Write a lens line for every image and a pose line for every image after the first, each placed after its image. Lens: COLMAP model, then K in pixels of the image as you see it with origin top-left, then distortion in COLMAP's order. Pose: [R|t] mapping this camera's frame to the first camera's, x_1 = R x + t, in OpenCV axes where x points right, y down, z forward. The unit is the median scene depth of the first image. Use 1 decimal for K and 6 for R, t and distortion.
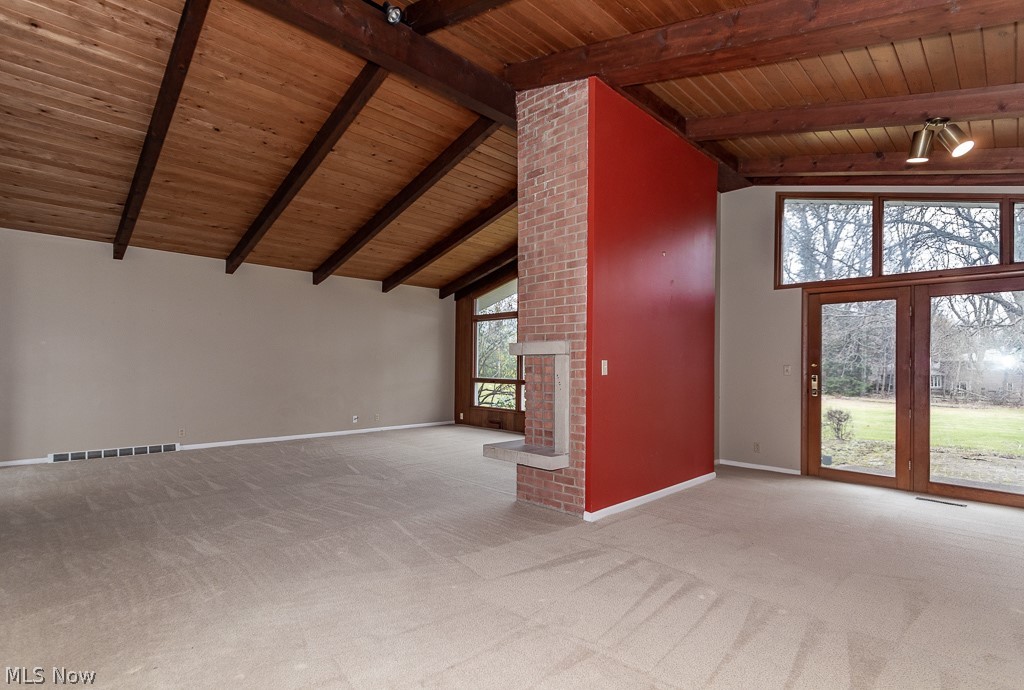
lens RADIAL K [[482.8, 0, 491.5], [0, 482.8, 363.3], [0, 0, 1]] dist [0.007665, -0.002451]
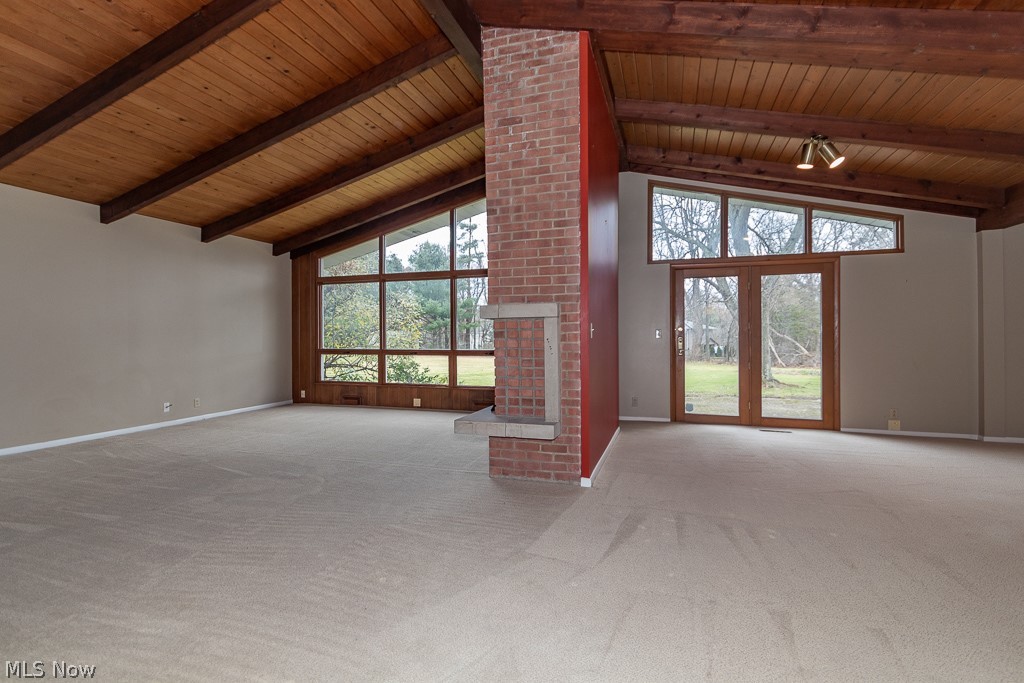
lens RADIAL K [[482.8, 0, 494.2], [0, 482.8, 339.6], [0, 0, 1]] dist [0.007665, -0.002451]
pose [[0.888301, -0.016406, 0.458968, -0.357050], [0.011120, 0.999837, 0.014218, 0.009773], [-0.459127, -0.007526, 0.888339, 0.187265]]
